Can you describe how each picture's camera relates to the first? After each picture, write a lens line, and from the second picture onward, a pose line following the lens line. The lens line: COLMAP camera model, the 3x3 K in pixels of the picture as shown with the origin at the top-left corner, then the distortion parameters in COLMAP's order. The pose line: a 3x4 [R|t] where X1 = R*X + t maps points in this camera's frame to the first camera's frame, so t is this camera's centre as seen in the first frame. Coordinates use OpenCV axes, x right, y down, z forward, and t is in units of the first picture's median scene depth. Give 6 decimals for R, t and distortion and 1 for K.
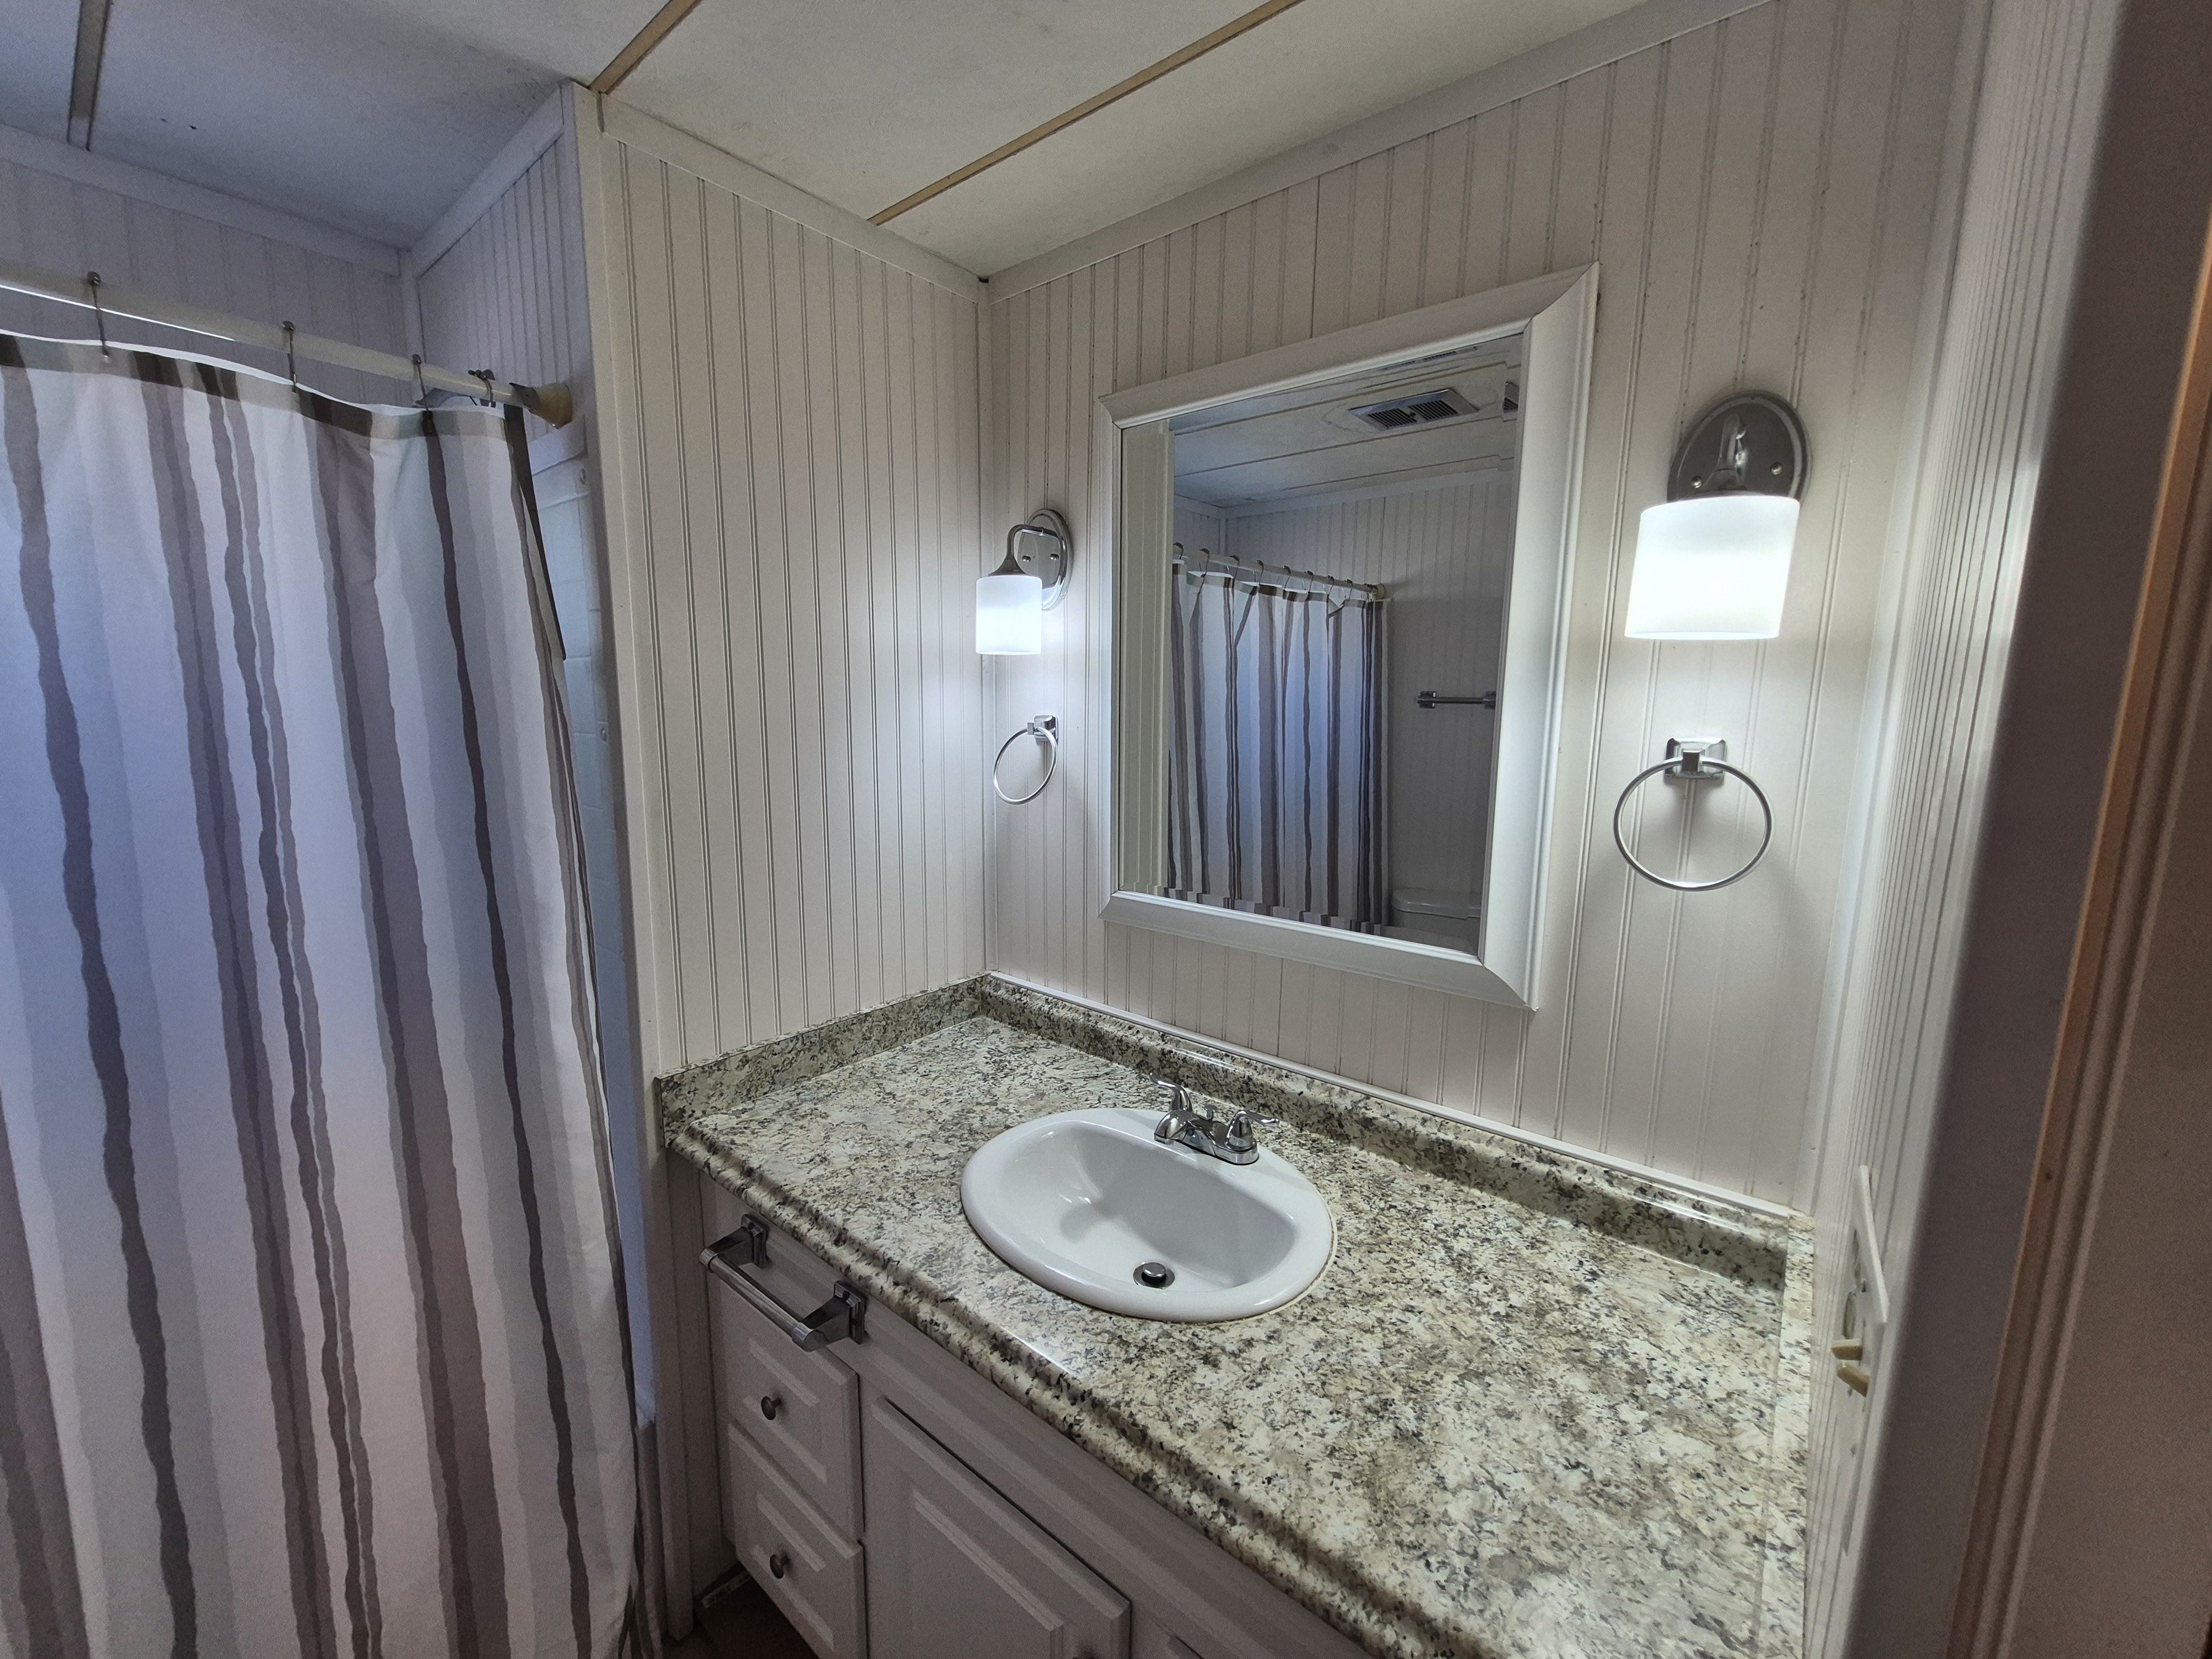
lens RADIAL K [[866.9, 0, 1106.0], [0, 866.9, 829.5], [0, 0, 1]] dist [0.001643, -0.001858]
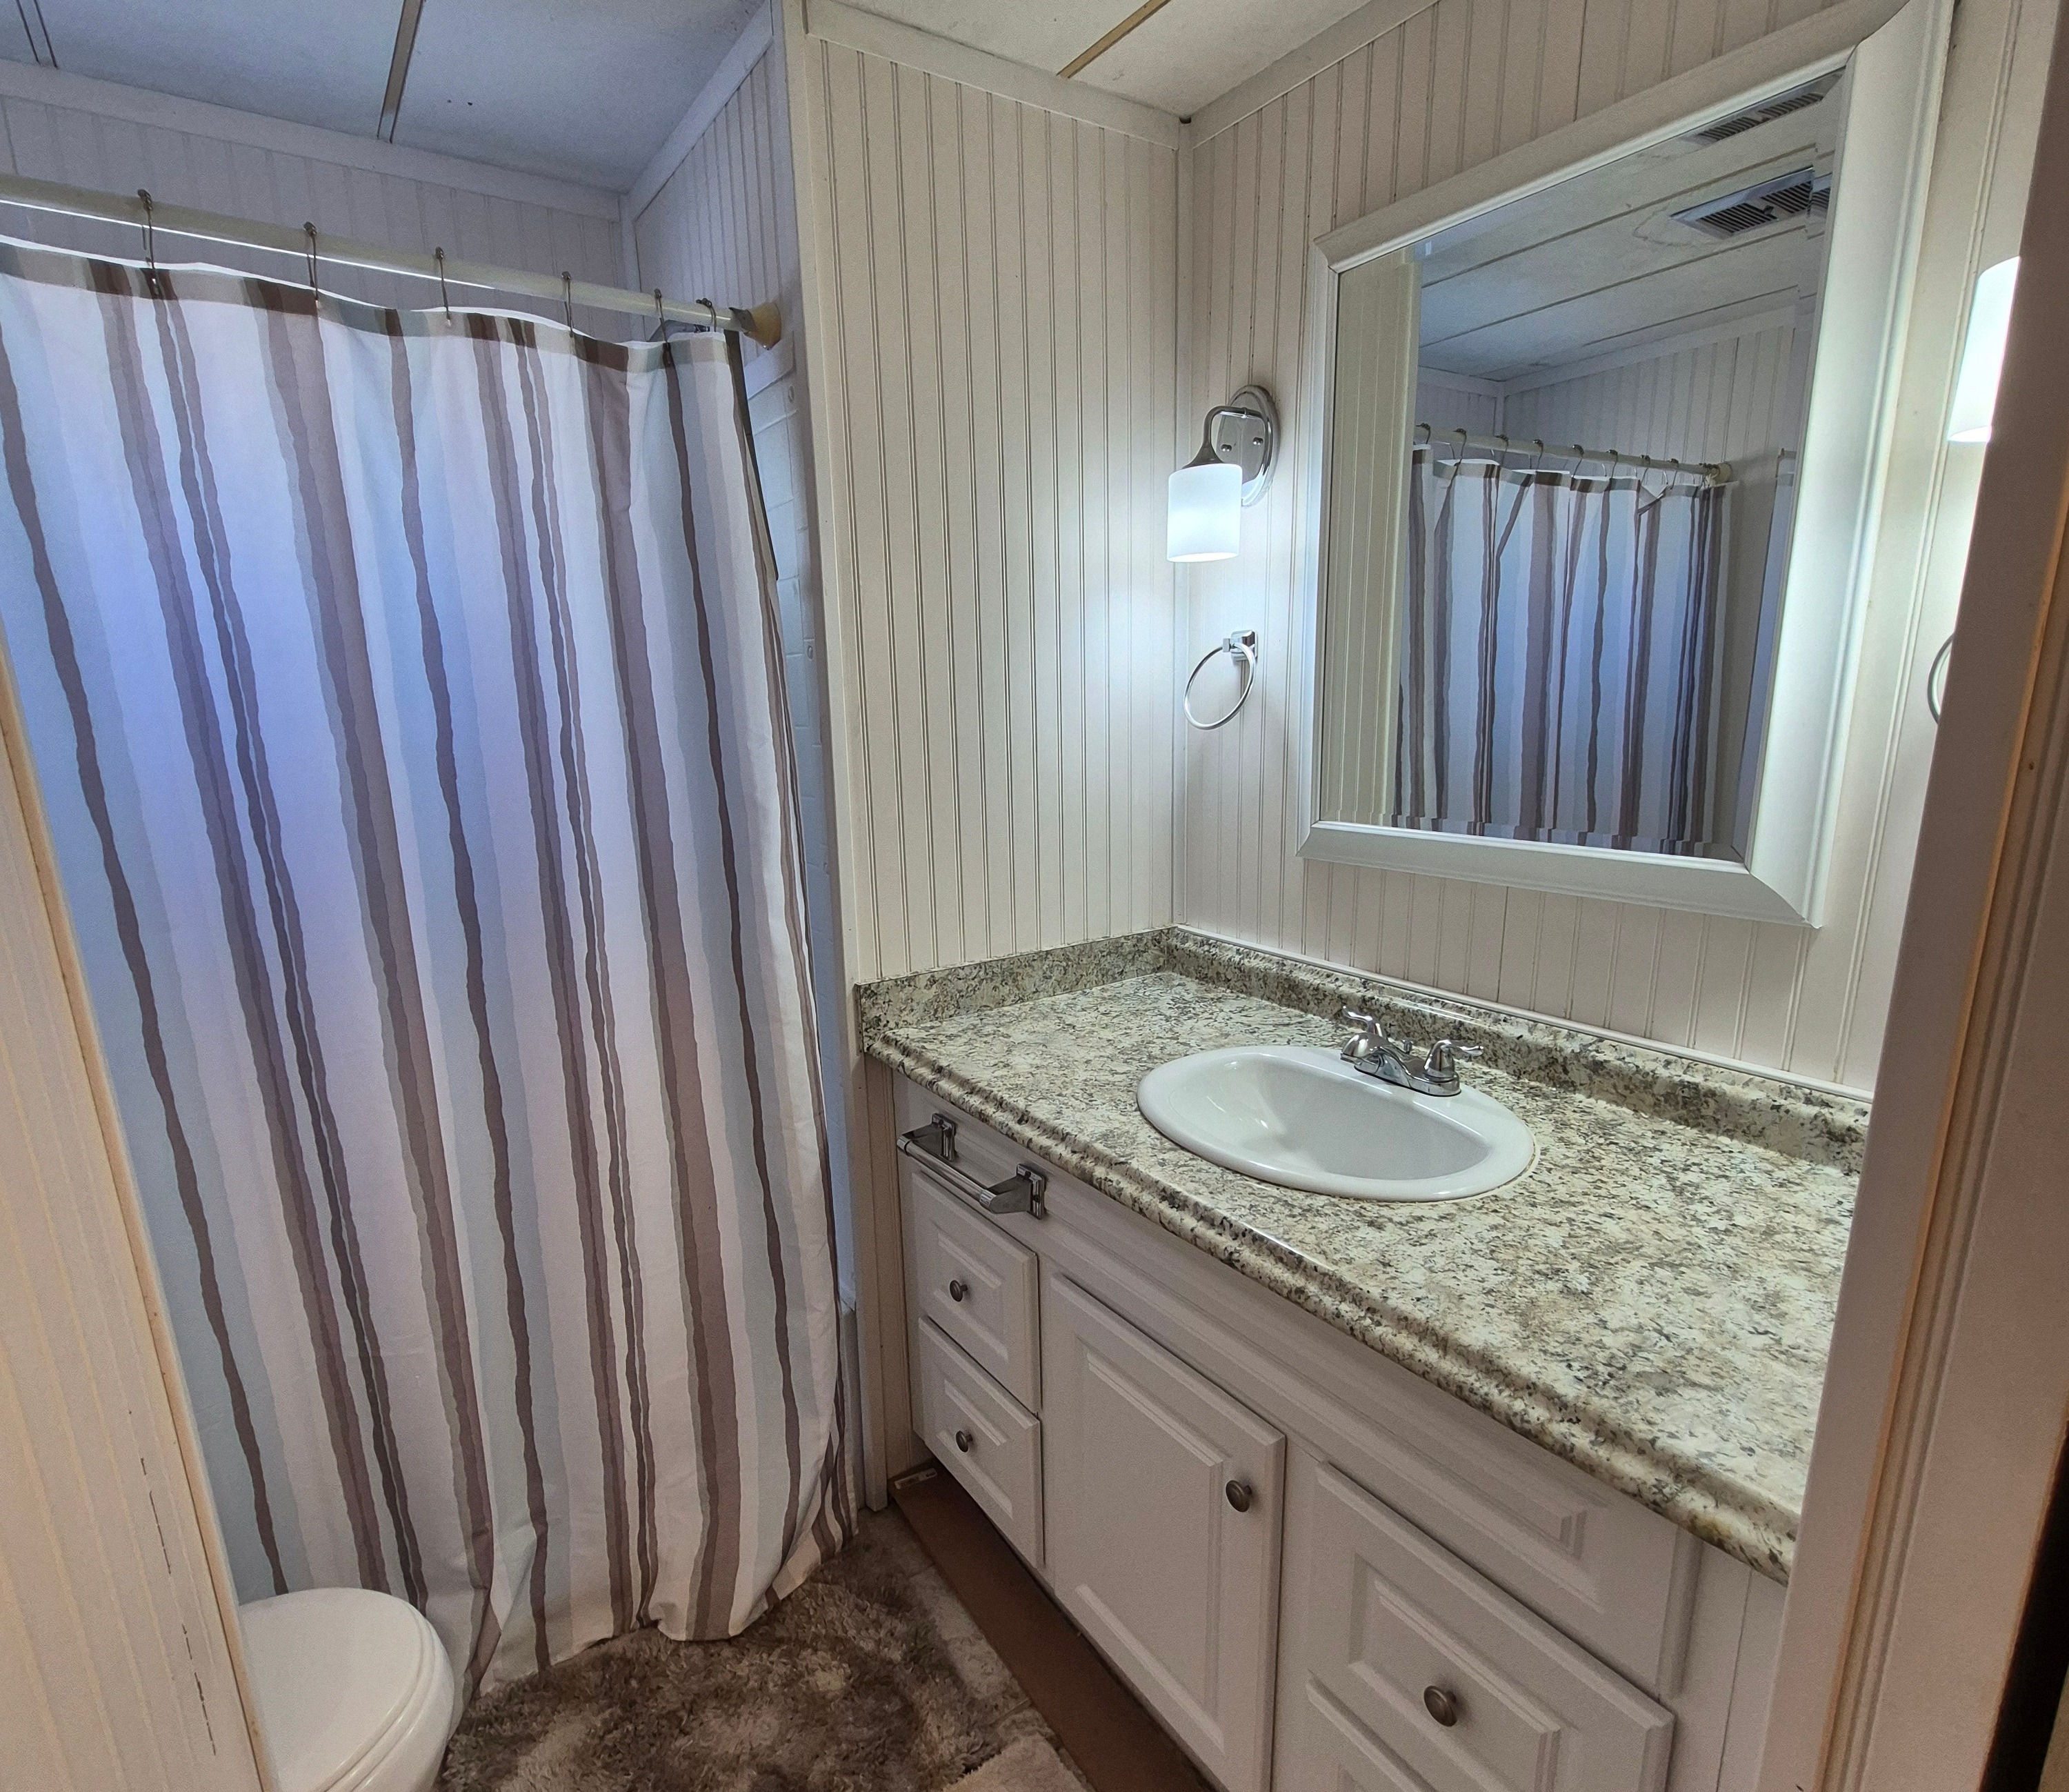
lens RADIAL K [[1073.2, 0, 1023.3], [0, 1073.2, 955.9], [0, 0, 1]] dist [0.003232, -0.001411]
pose [[0.958122, 0.035444, -0.284159, 0.050712], [-0.008560, 0.995412, 0.095300, 0.131493], [0.286233, -0.088876, 0.954029, -0.198853]]
